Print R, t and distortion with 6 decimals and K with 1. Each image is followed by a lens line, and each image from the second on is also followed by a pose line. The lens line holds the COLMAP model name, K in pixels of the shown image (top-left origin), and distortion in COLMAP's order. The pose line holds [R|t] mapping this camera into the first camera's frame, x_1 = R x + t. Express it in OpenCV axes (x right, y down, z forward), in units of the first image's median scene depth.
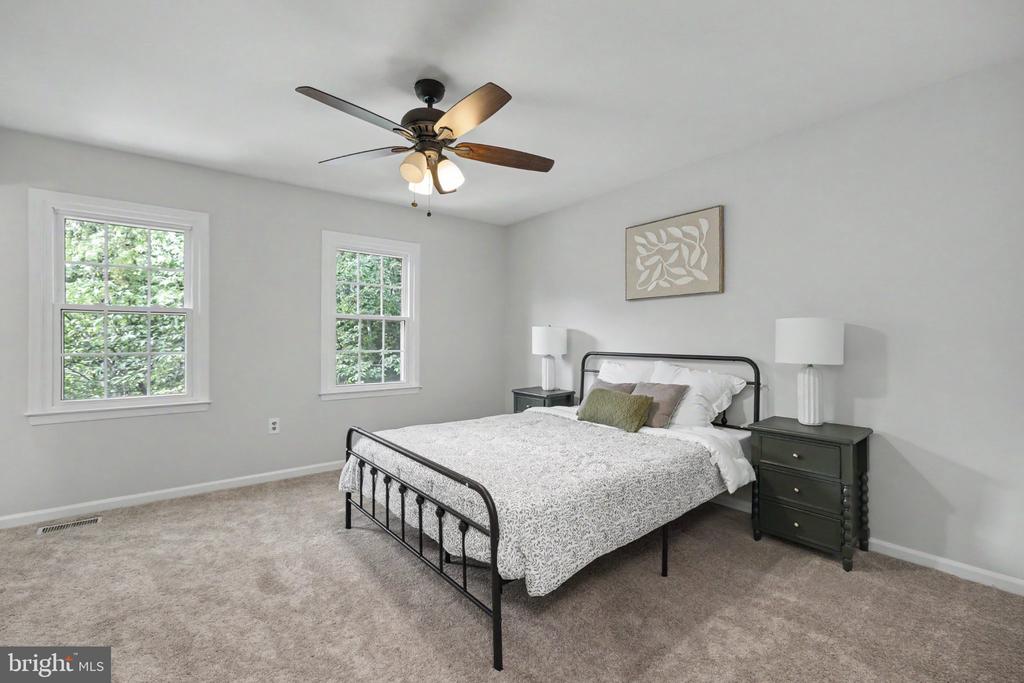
lens RADIAL K [[435.4, 0, 512.9], [0, 435.4, 336.4], [0, 0, 1]] dist [0.000463, 0.000110]
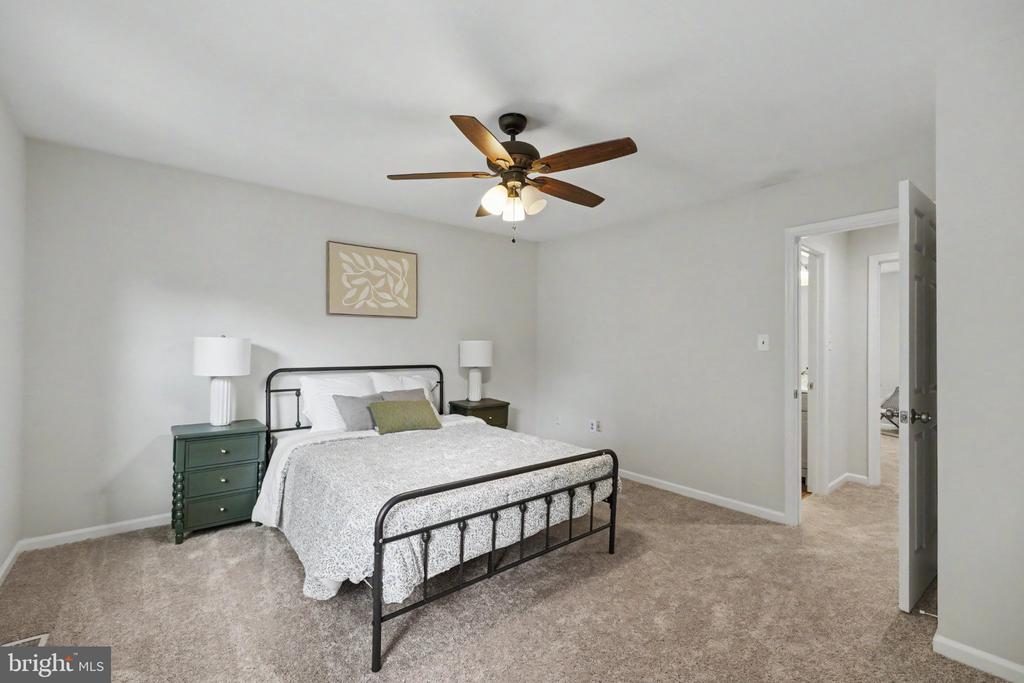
lens RADIAL K [[431.0, 0, 512.0], [0, 431.0, 341.5], [0, 0, 1]] dist [-0.000188, 0.000007]
pose [[-0.007634, 0.005059, 0.999958, -0.805319], [-0.013768, 0.999892, -0.005164, -0.023611], [-0.999876, -0.013807, -0.007563, 0.658602]]
